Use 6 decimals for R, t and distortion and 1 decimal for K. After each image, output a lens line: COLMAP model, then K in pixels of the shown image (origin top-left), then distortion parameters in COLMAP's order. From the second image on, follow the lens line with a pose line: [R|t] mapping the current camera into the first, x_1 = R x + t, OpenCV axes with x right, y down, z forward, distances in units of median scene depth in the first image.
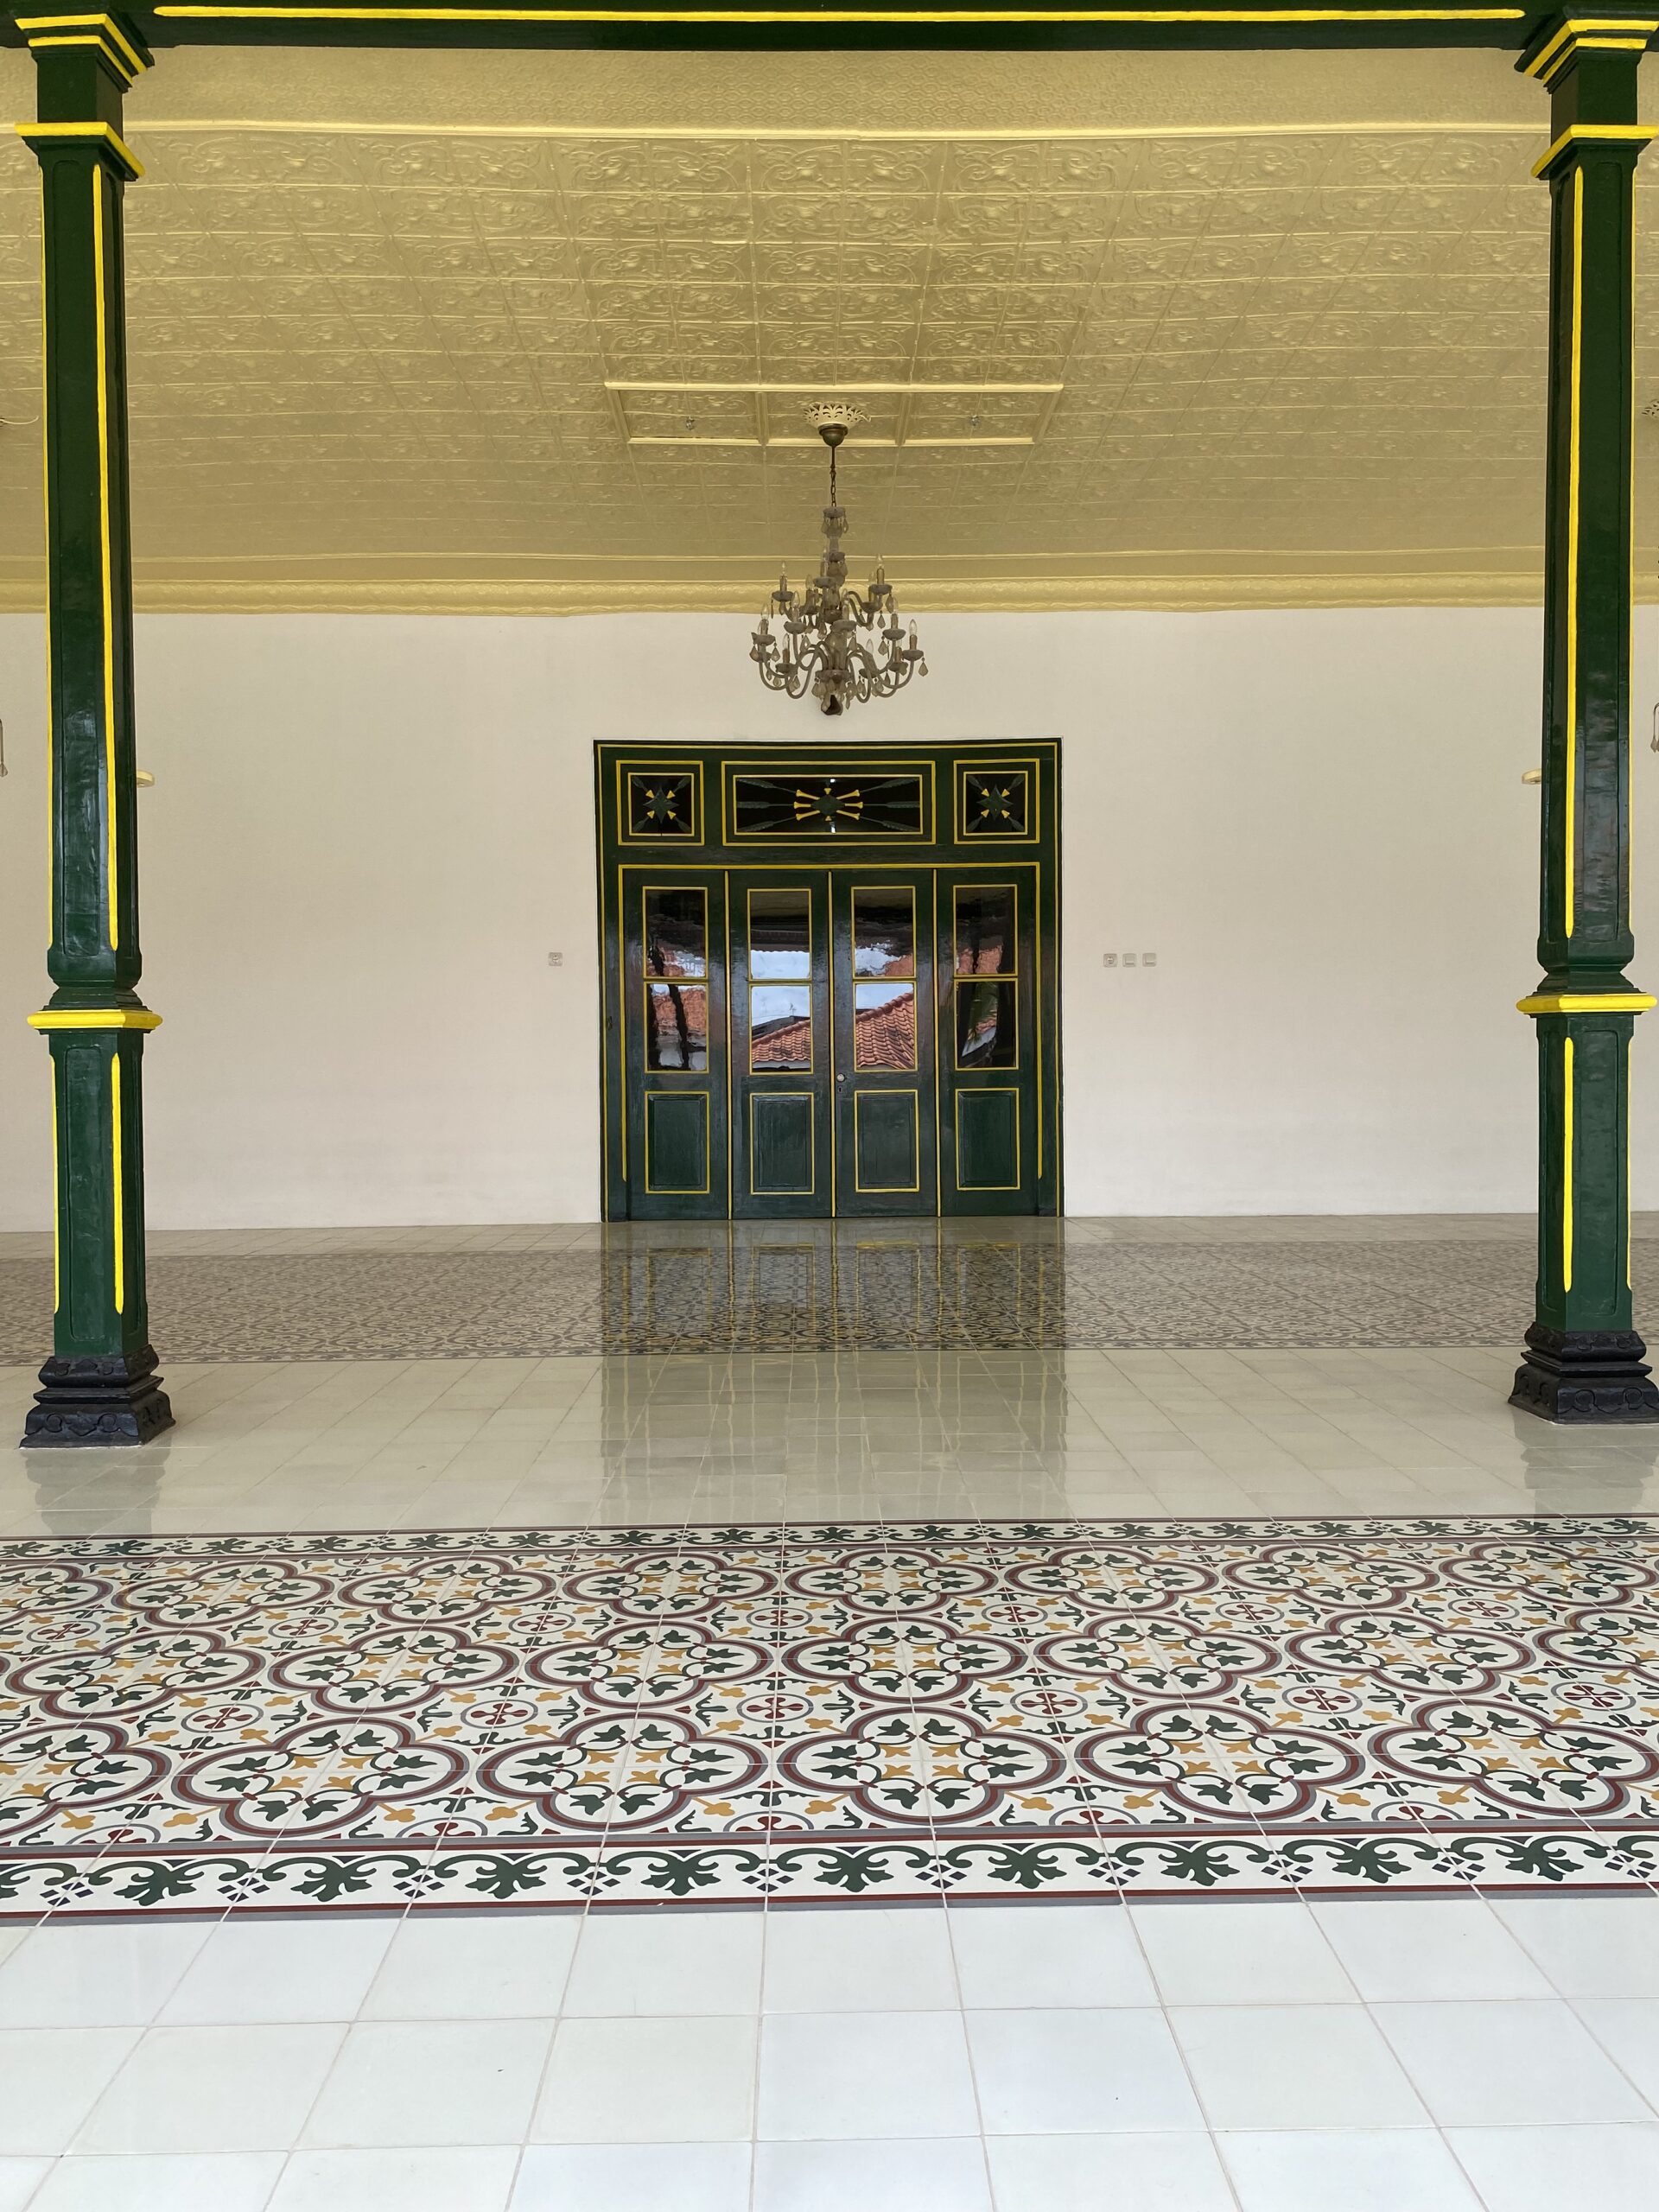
lens RADIAL K [[1684.0, 0, 836.5], [0, 1684.0, 1111.1], [0, 0, 1]] dist [0.048165, -0.058361]
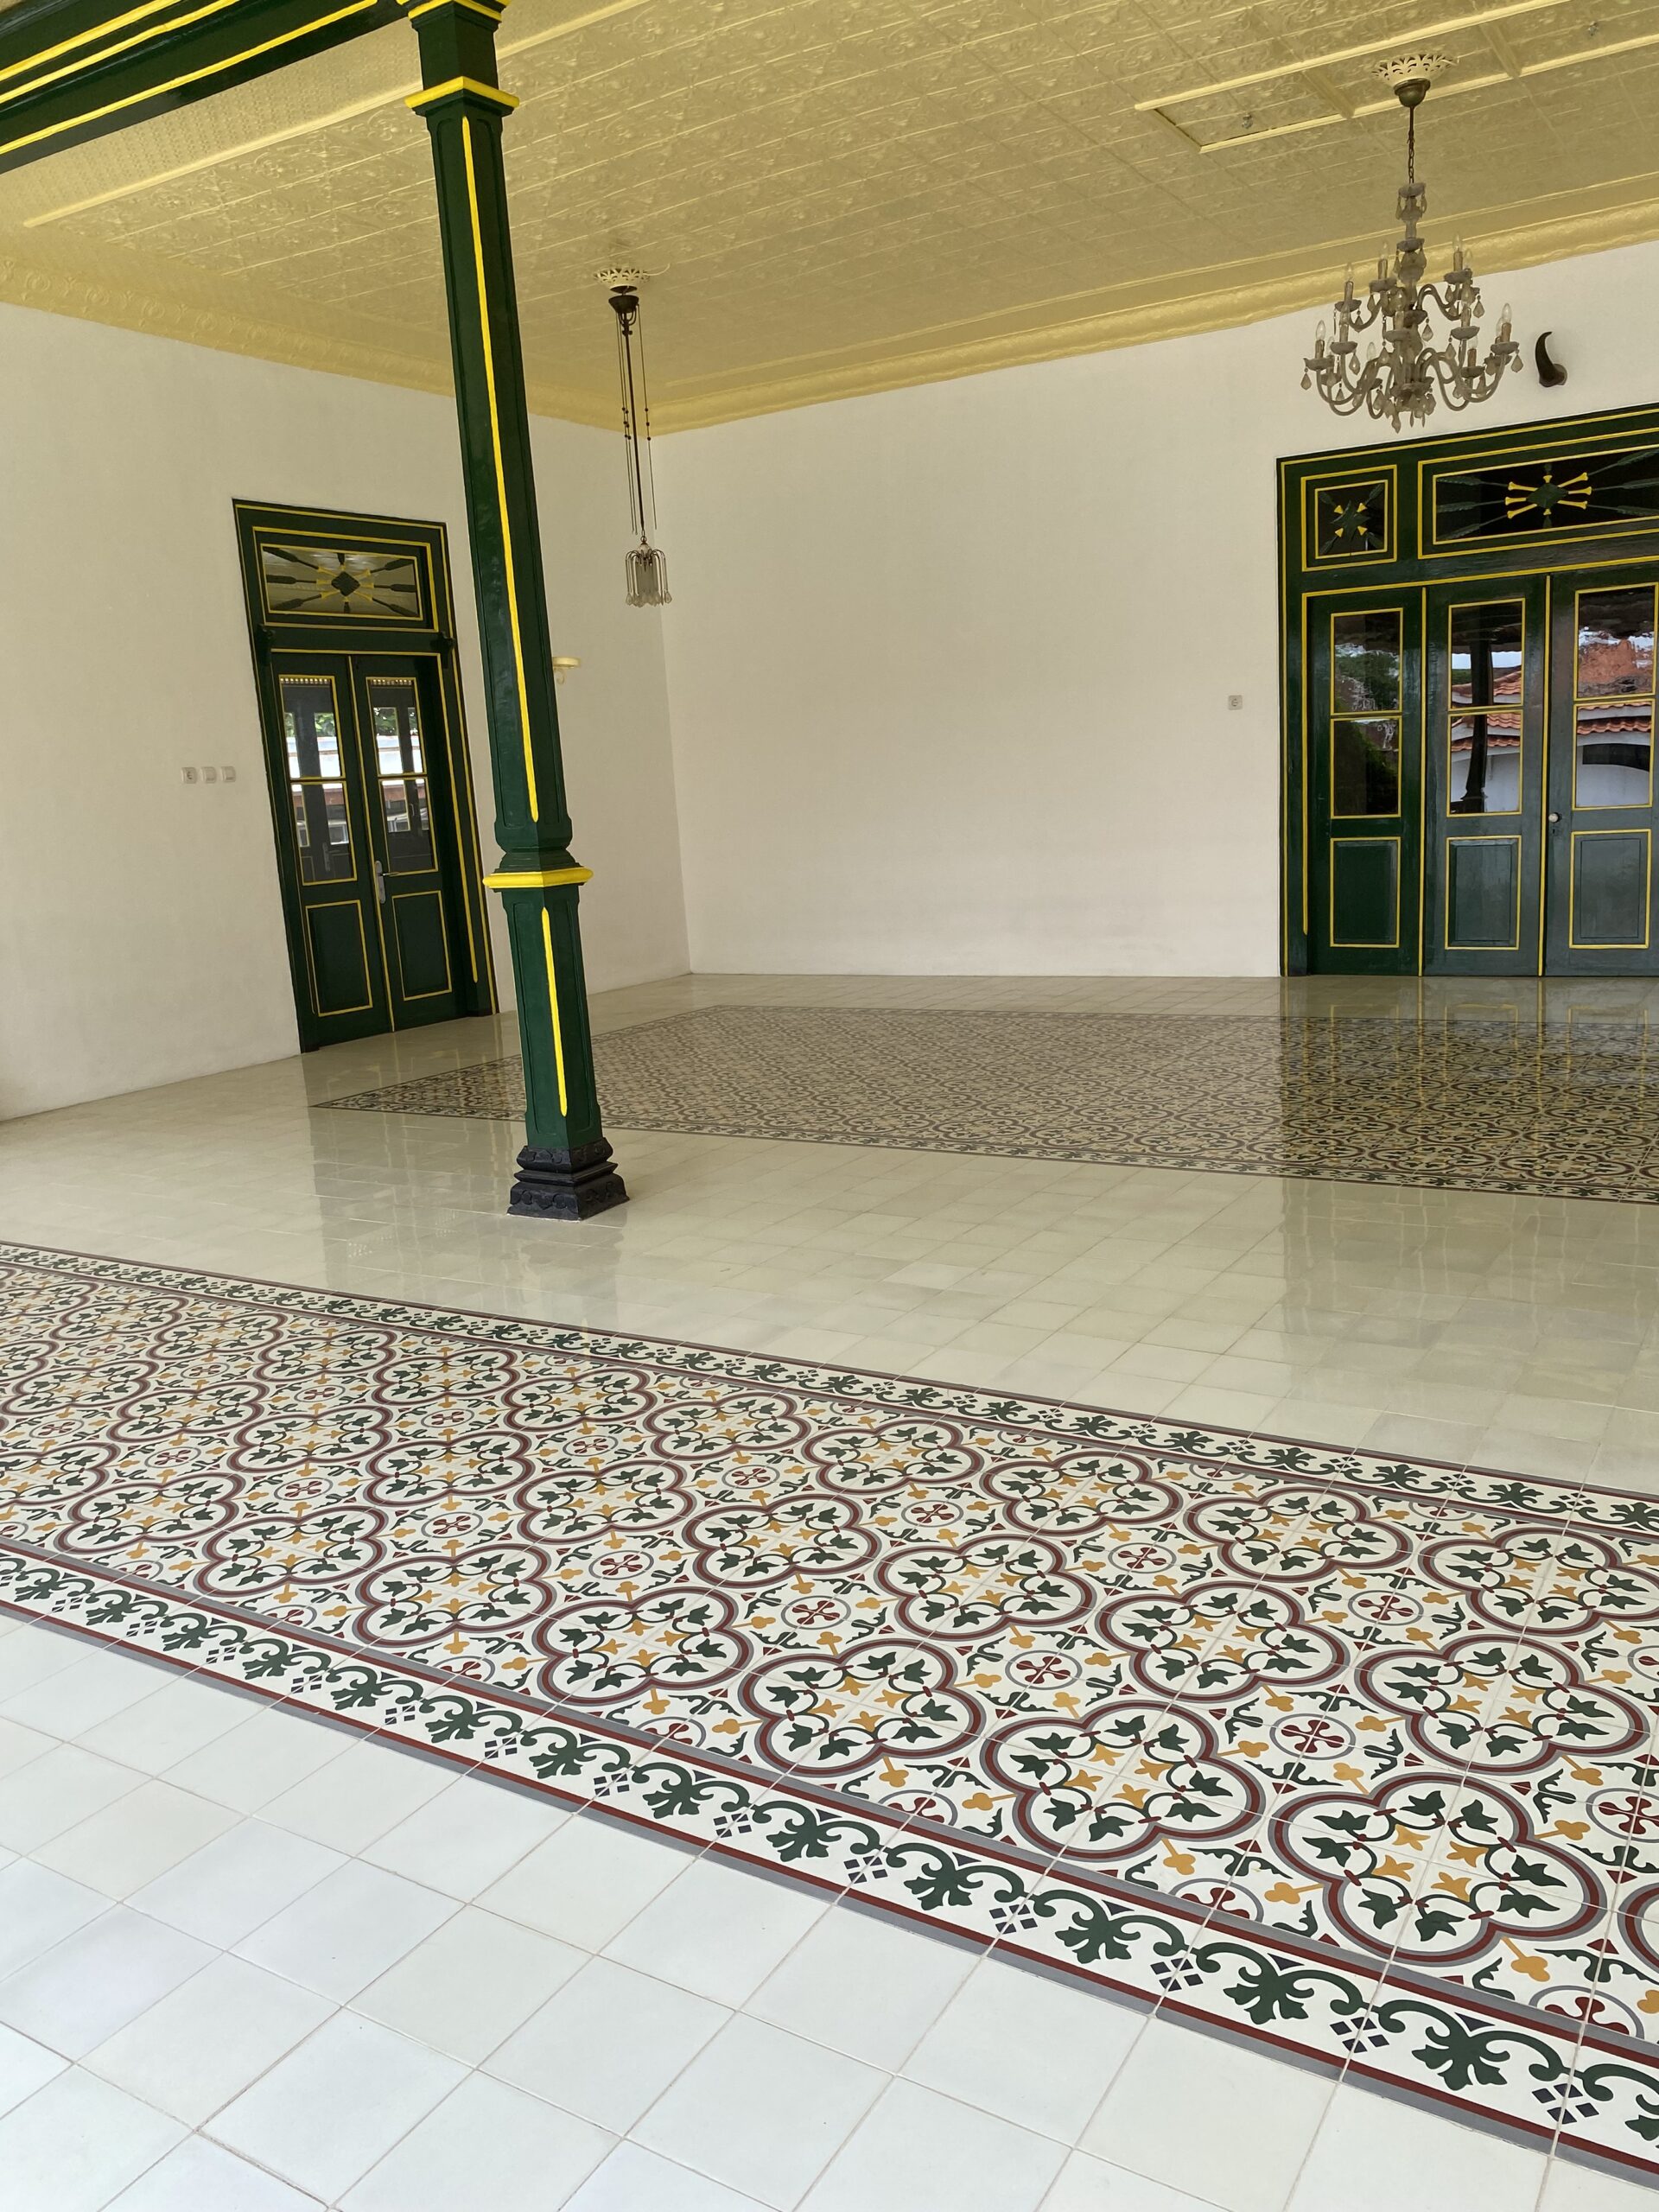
lens RADIAL K [[1684.0, 0, 835.4], [0, 1684.0, 1105.6], [0, 0, 1]] dist [0.048165, -0.058361]
pose [[0.841323, 0.063447, -0.536797, 0.293829], [0.037789, 0.983754, 0.175502, -0.070069], [0.539211, -0.167939, 0.825256, 0.063684]]
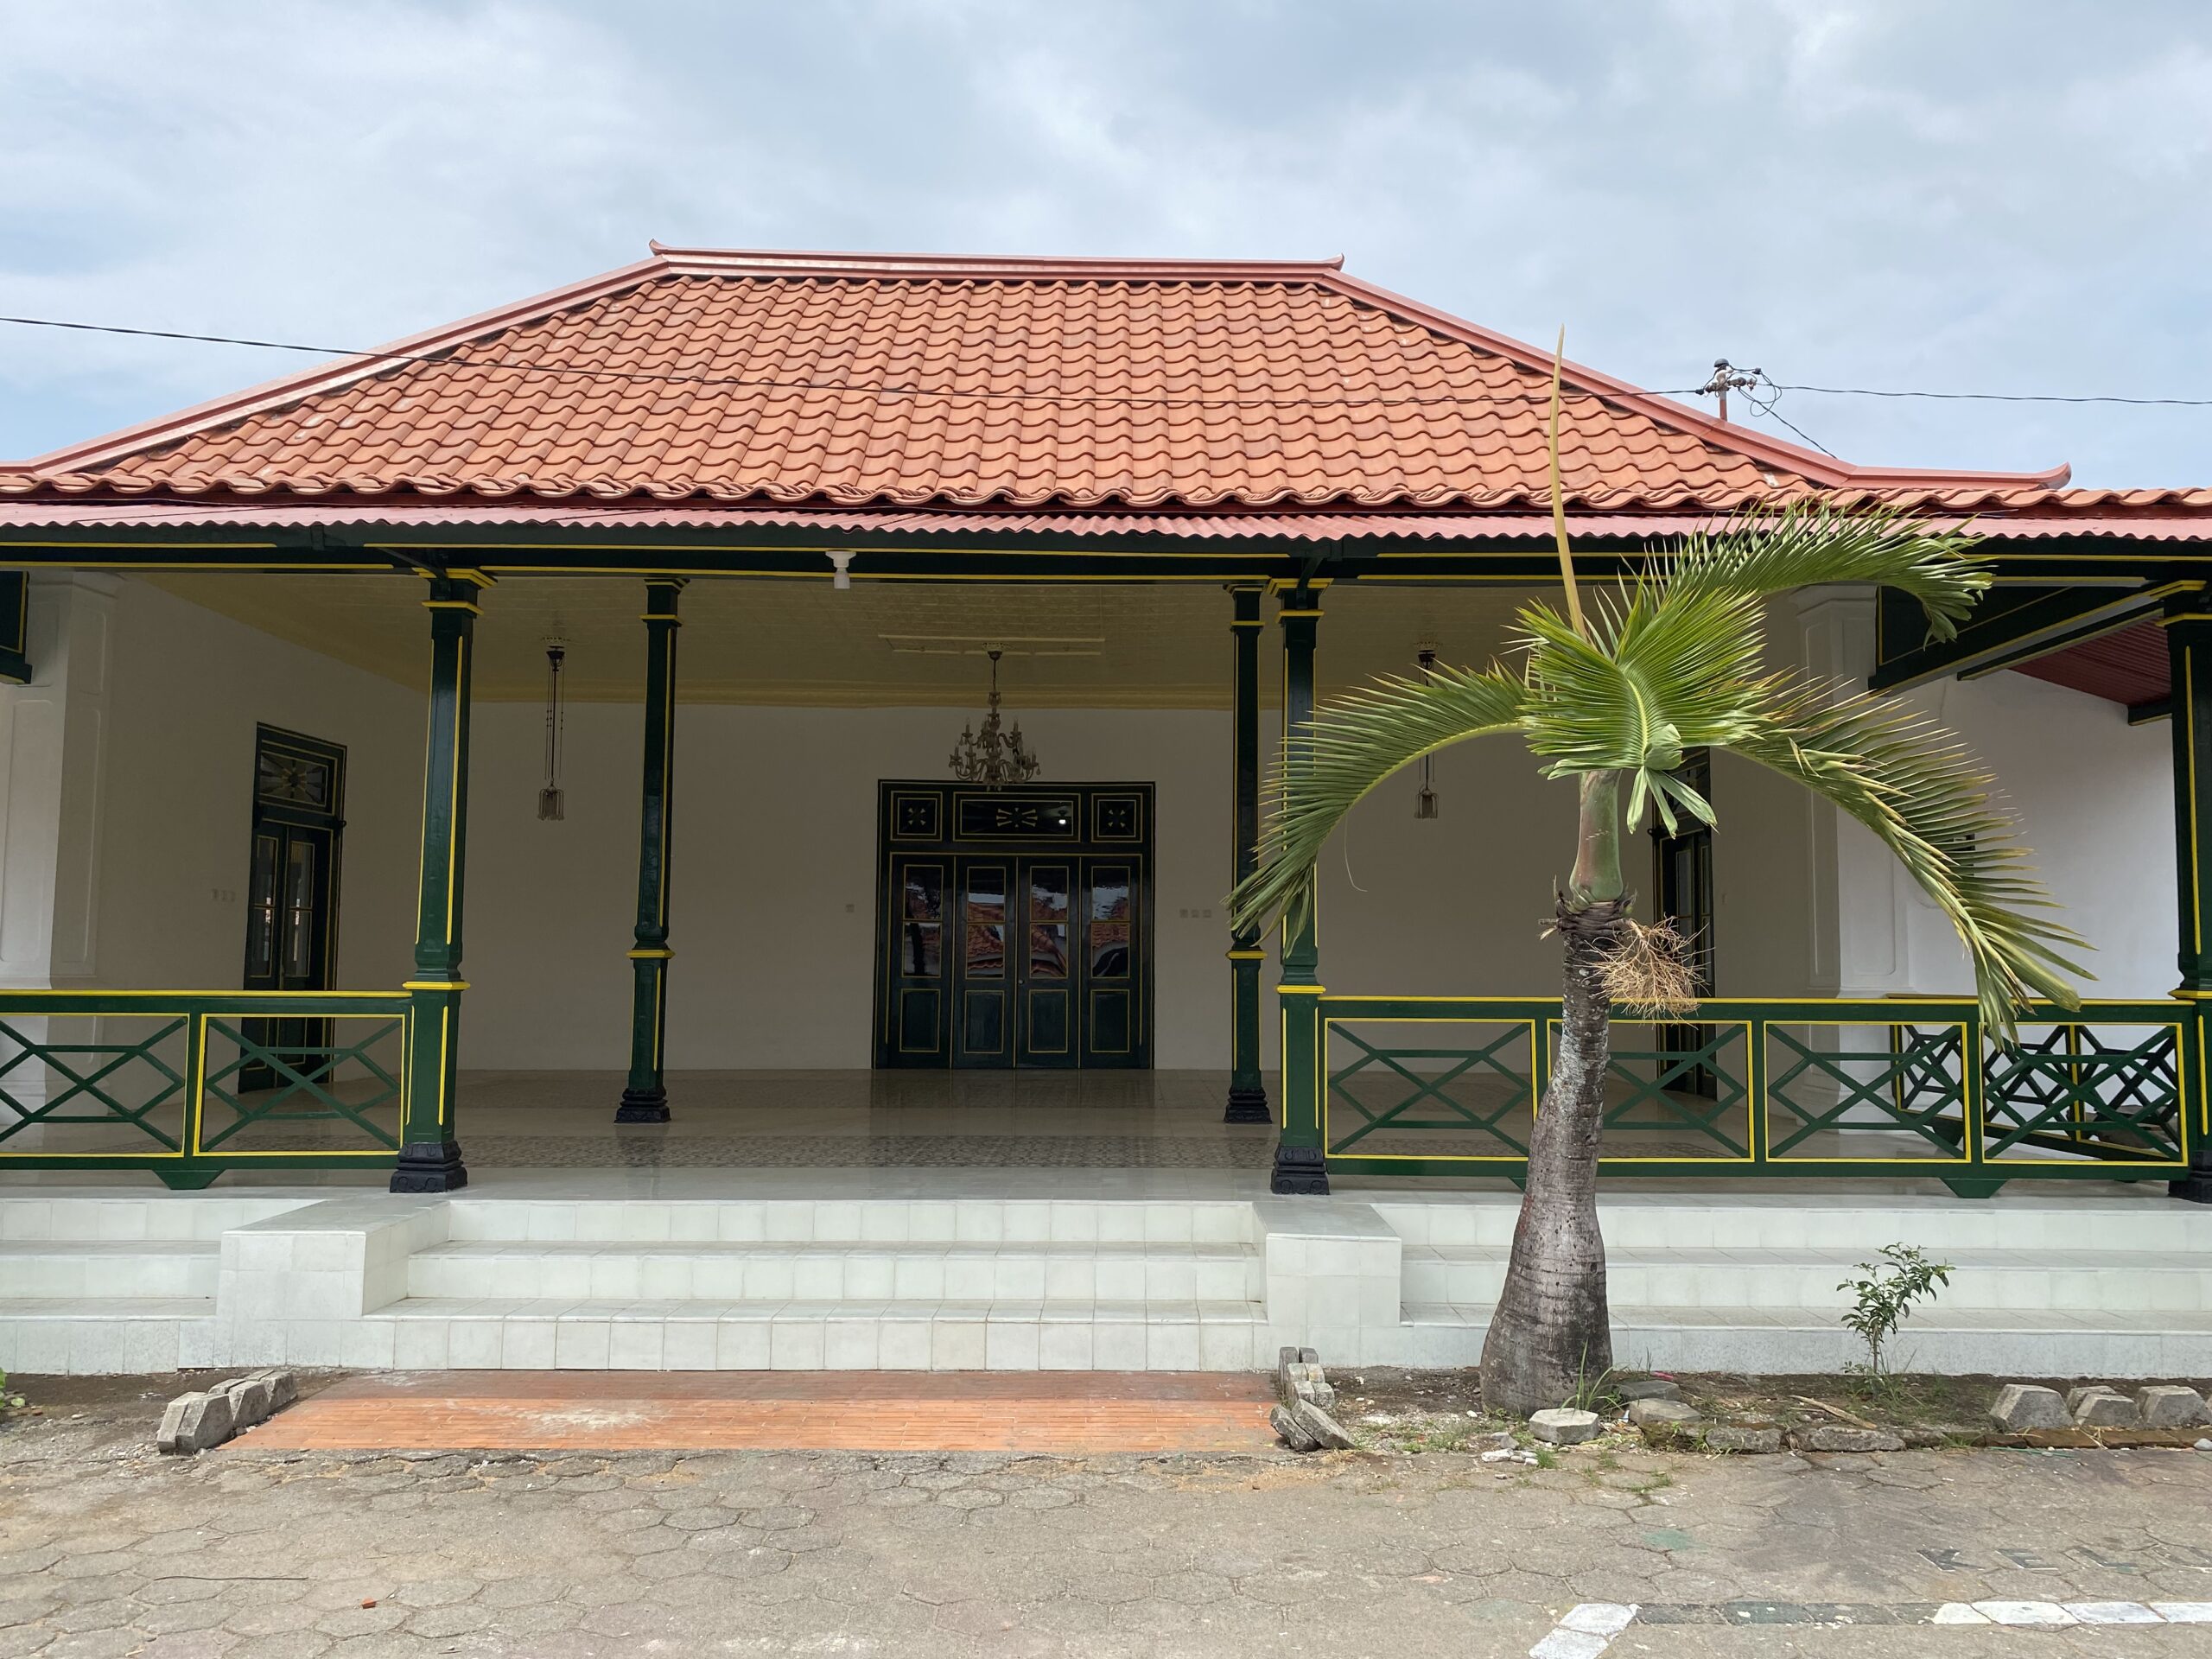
lens RADIAL K [[1684.0, 0, 1135.2], [0, 1684.0, 830.7], [0, 0, 1]] dist [0.048165, -0.058361]
pose [[0.999779, 0.014778, -0.014962, 0.231389], [-0.016343, 0.993736, -0.110555, 0.022153], [0.013235, 0.110775, 0.993757, -1.097358]]
